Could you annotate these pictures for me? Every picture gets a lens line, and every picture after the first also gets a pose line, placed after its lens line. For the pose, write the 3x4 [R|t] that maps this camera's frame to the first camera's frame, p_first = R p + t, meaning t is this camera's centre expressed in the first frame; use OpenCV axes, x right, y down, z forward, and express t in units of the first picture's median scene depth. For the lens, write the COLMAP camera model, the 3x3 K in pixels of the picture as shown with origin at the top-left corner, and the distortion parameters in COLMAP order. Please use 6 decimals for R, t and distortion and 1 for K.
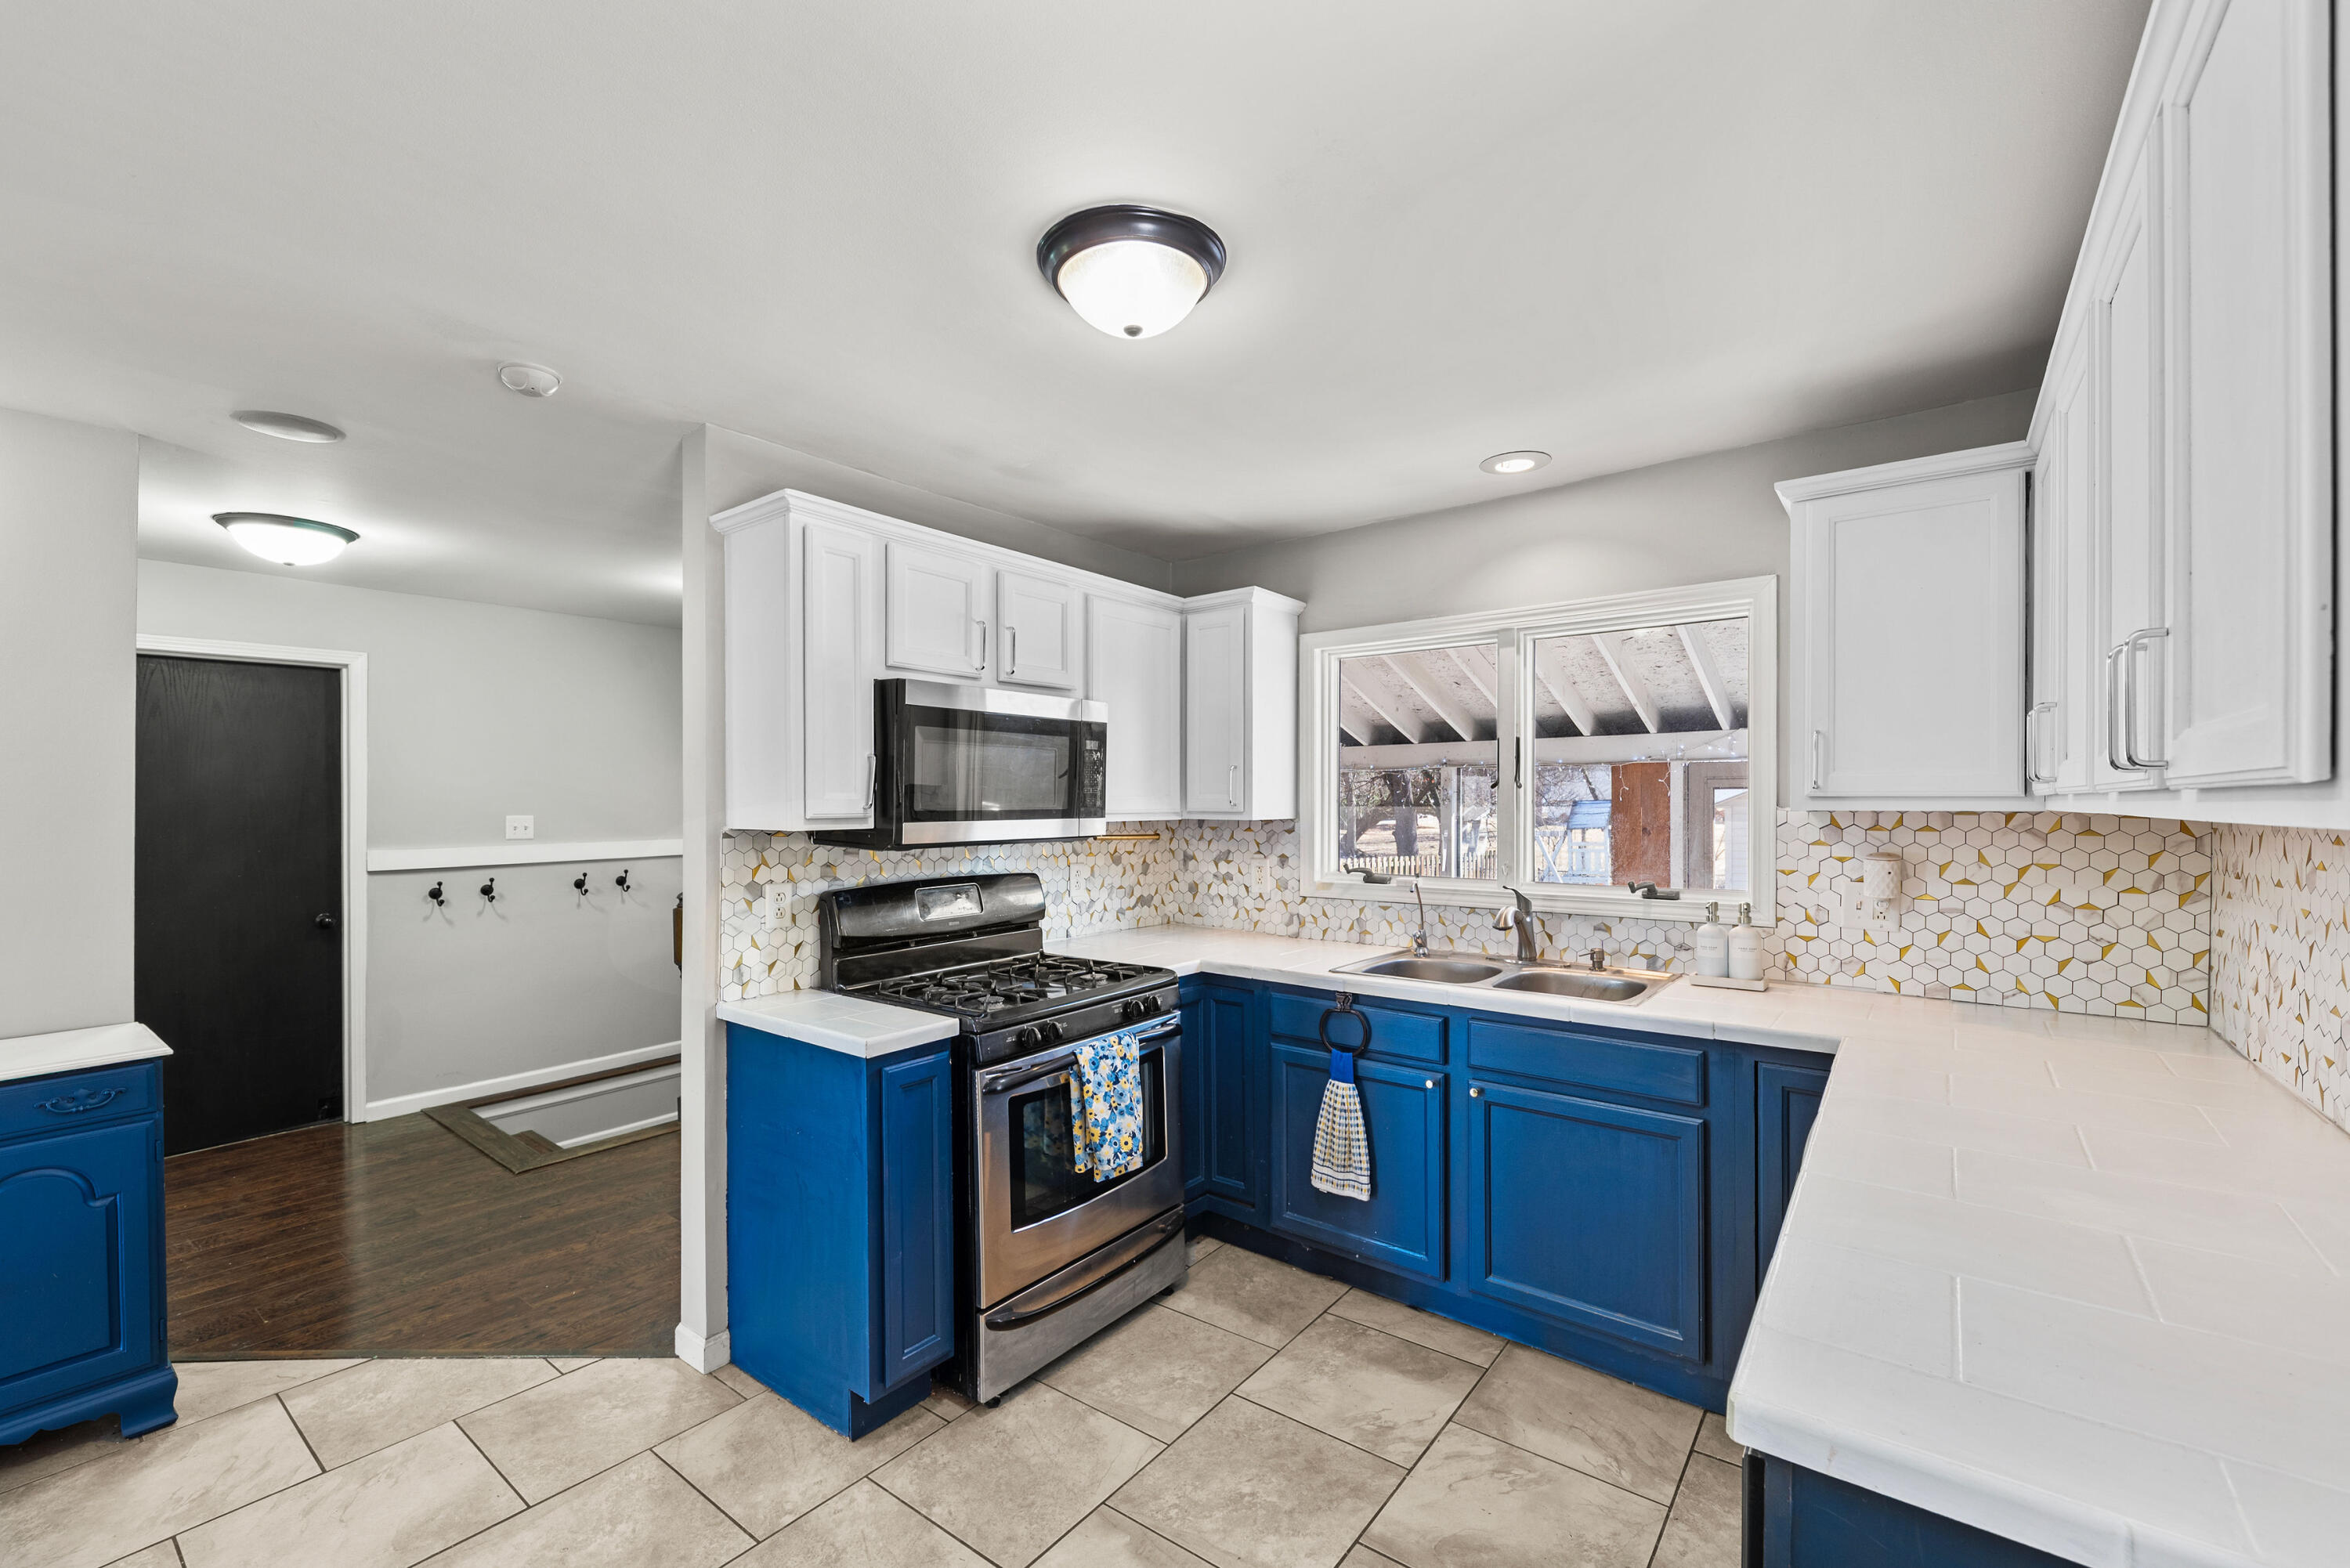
lens RADIAL K [[969.1, 0, 1185.8], [0, 969.1, 788.8], [0, 0, 1]] dist [-0.002311, -0.000458]
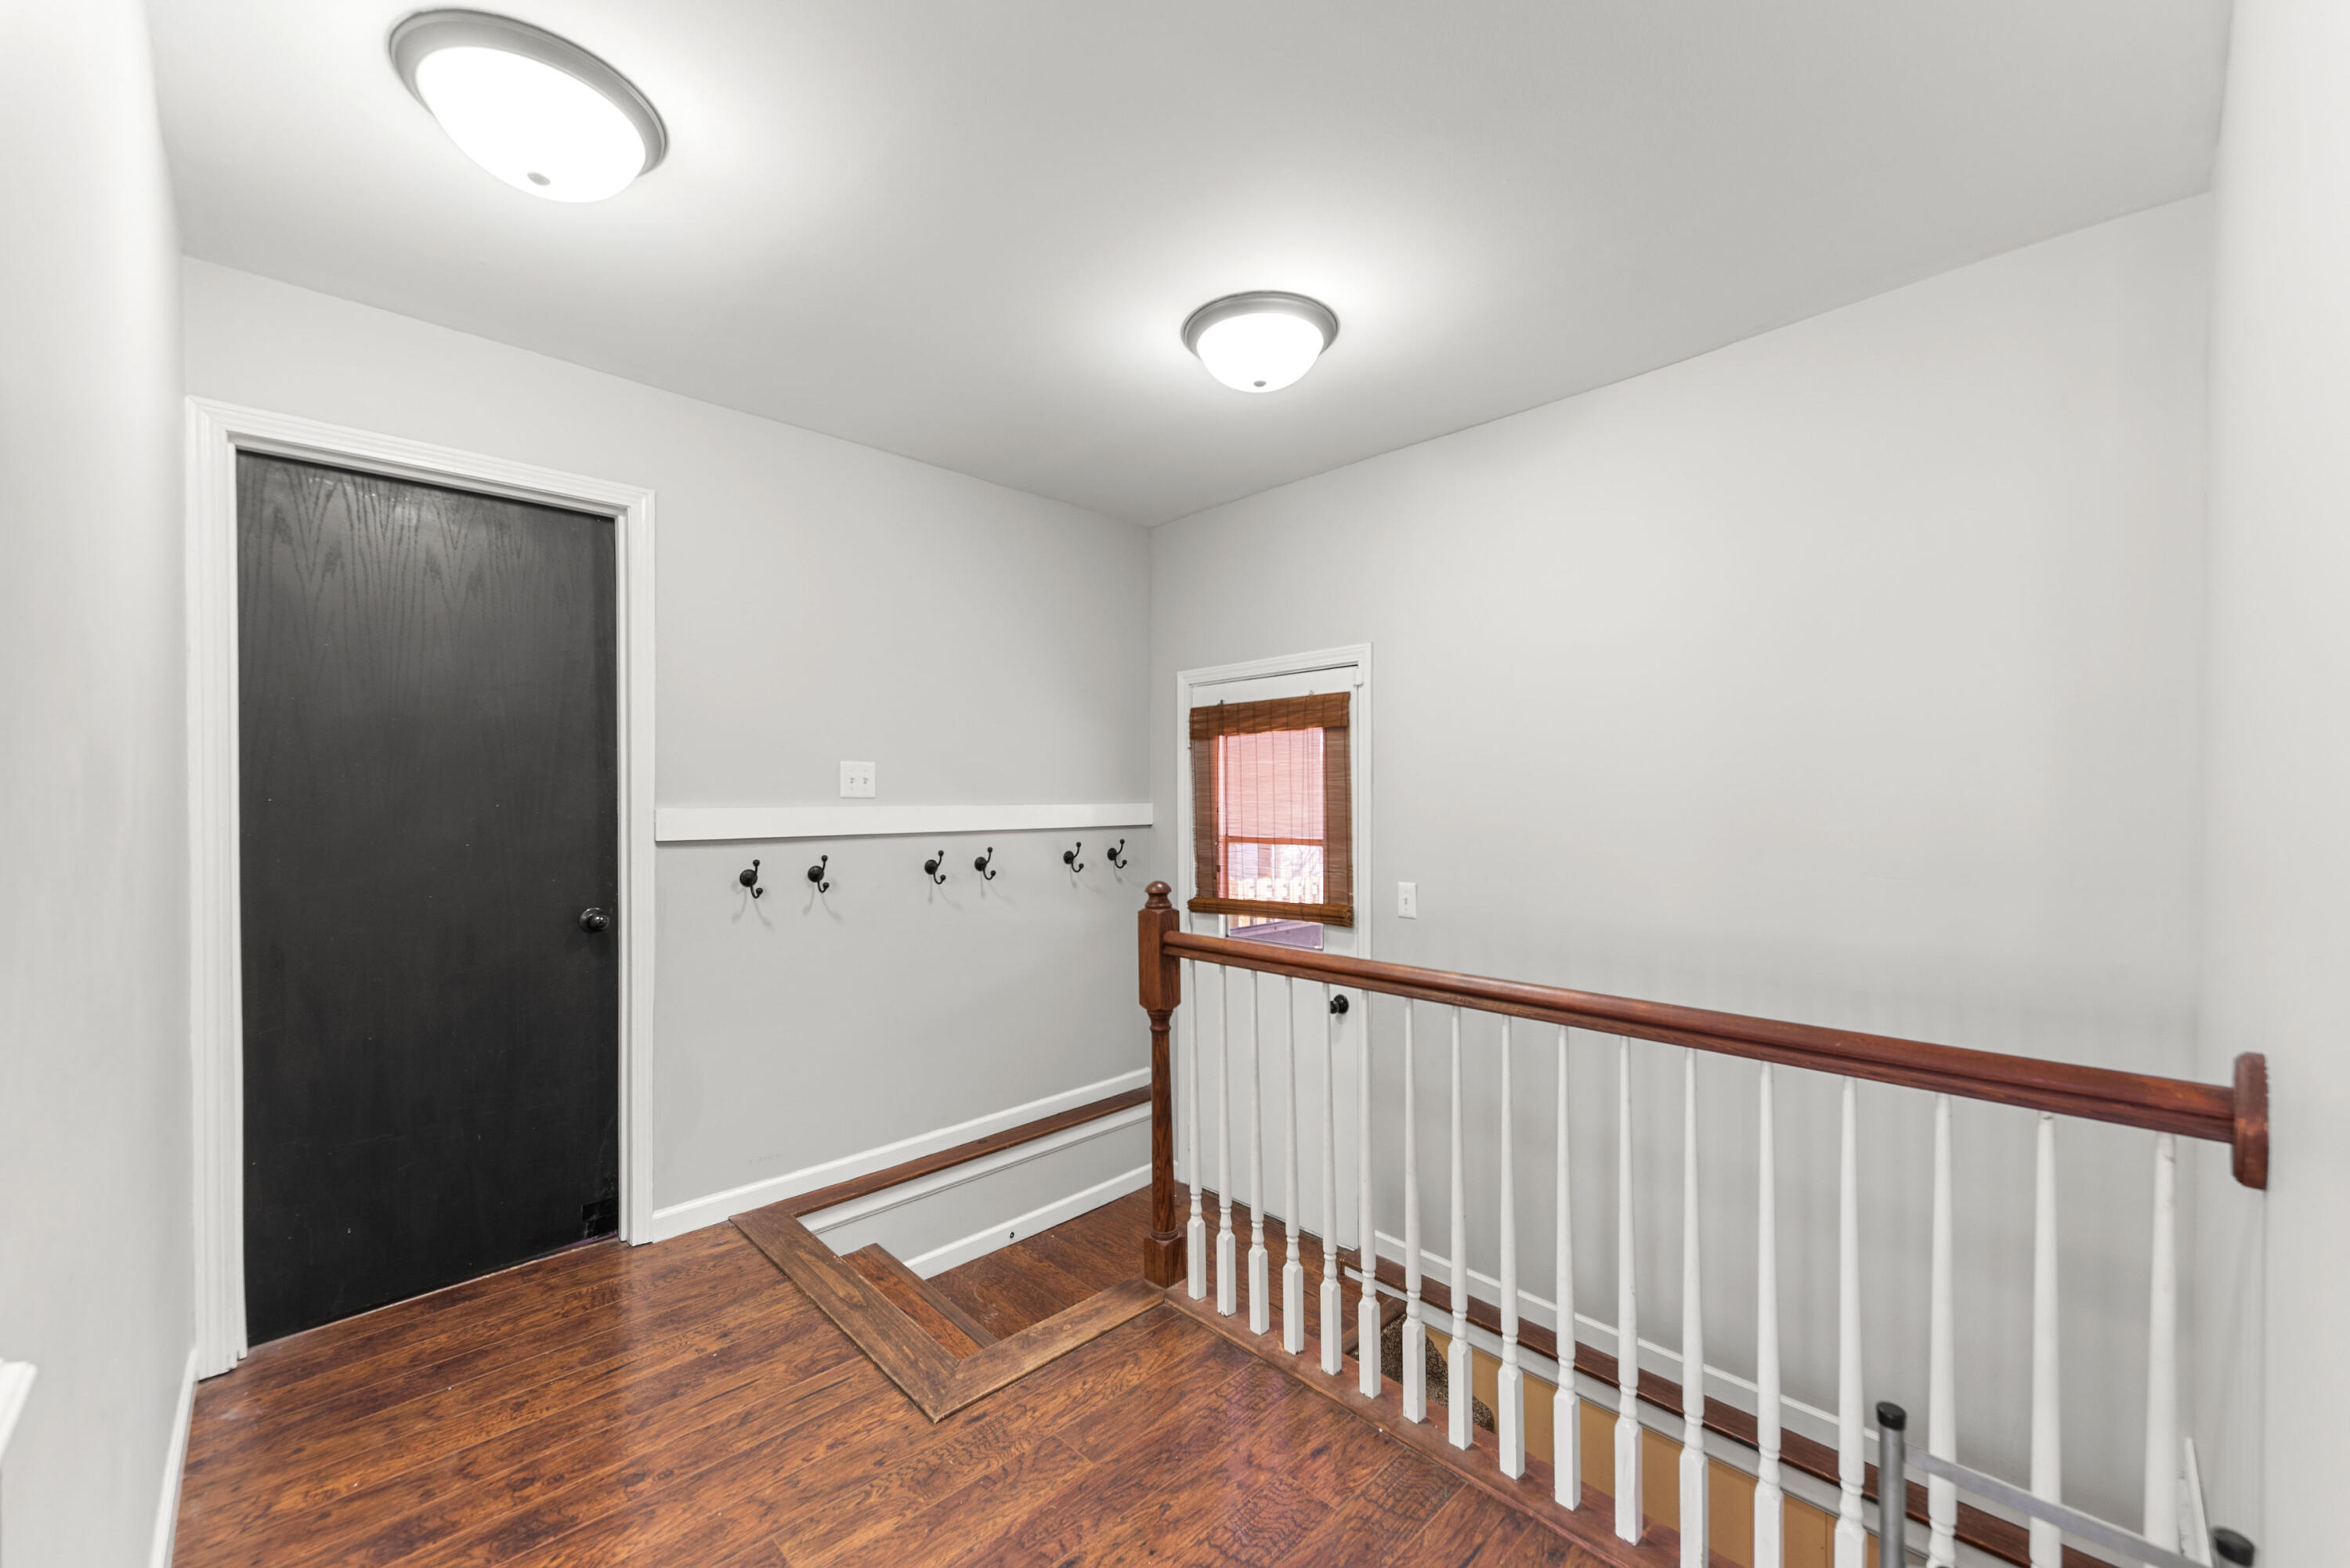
lens RADIAL K [[922.0, 0, 1164.8], [0, 922.0, 793.2], [0, 0, 1]] dist [0.021160, 0.000147]
pose [[0.988162, 0.000014, -0.153417, -0.428859], [0.000444, 0.999996, 0.002952, 0.052739], [0.153416, -0.002985, 0.988157, 0.457699]]
